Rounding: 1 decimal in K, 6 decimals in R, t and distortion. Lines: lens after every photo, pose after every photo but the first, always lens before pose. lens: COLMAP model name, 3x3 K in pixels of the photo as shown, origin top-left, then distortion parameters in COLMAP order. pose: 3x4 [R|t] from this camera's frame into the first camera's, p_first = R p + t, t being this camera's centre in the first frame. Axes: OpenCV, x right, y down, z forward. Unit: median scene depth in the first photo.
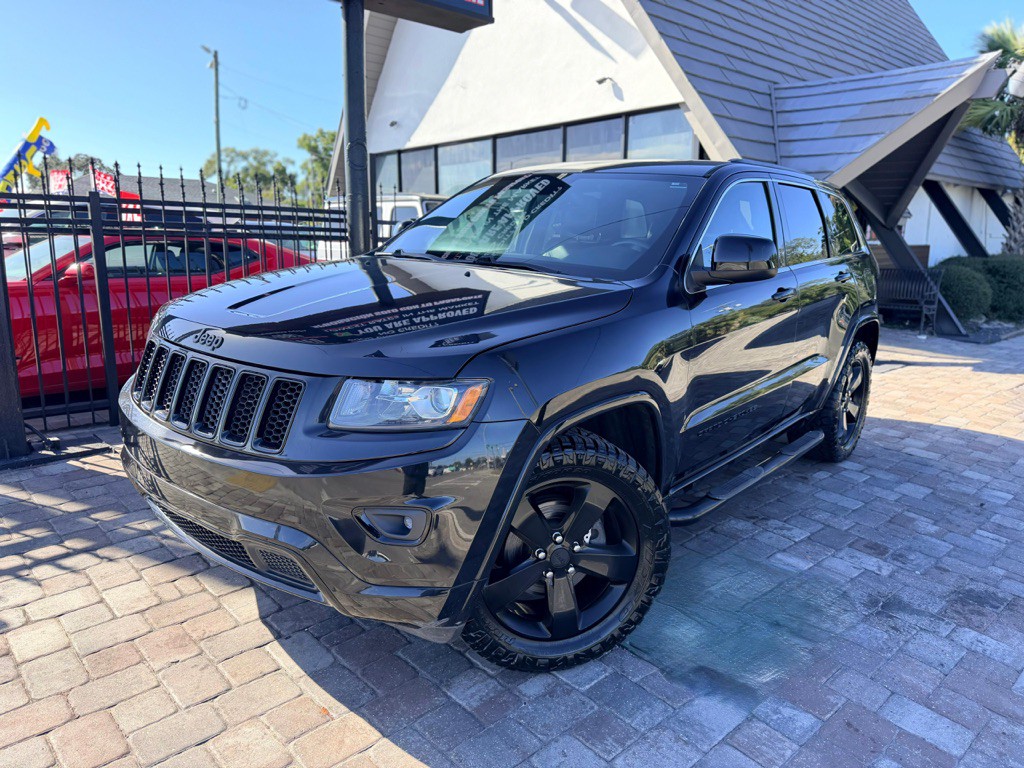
lens RADIAL K [[729.0, 0, 509.7], [0, 729.0, 381.1], [0, 0, 1]] dist [0.001197, 0.000751]
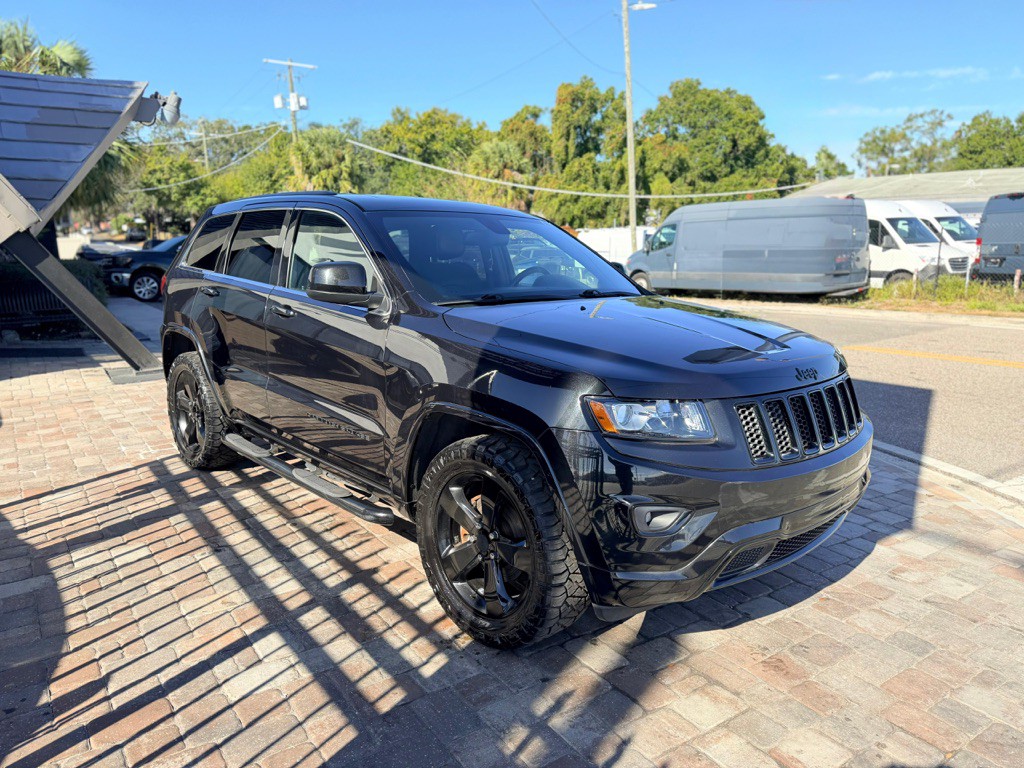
lens RADIAL K [[729.0, 0, 509.7], [0, 729.0, 381.1], [0, 0, 1]] dist [0.001197, 0.000751]
pose [[0.126277, -0.208122, 0.969917, -1.114271], [0.198133, 0.963334, 0.180914, -0.244473], [-0.972007, 0.169328, 0.162882, 0.862245]]
